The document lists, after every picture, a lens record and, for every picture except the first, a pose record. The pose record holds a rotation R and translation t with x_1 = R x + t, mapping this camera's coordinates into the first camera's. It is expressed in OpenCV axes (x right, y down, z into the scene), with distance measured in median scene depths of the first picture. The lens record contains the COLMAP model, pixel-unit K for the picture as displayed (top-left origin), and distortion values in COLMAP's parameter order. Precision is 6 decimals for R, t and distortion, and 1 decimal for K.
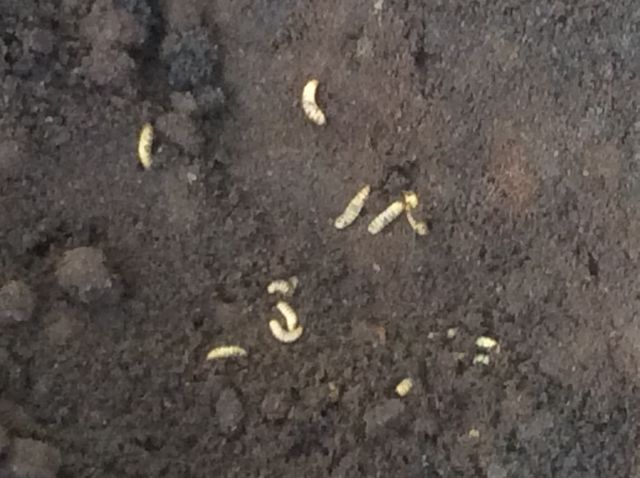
lens RADIAL K [[2929.4, 0, 320.2], [0, 2929.4, 238.7], [0, 0, 1]] dist [-0.328770, 0.000000]
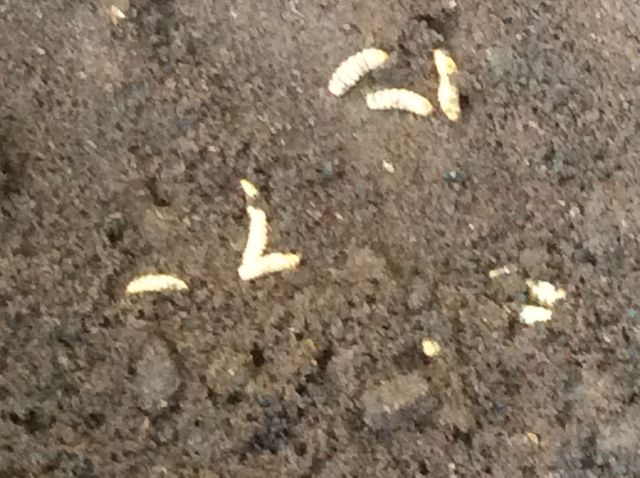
lens RADIAL K [[2929.4, 0, 319.6], [0, 2929.4, 239.5], [0, 0, 1]] dist [-0.328770, 0.000000]
pose [[0.997460, 0.057991, 0.041355, -0.023193], [-0.060361, 0.996456, 0.058586, -0.011786], [-0.037811, -0.060933, 0.997425, 0.343596]]
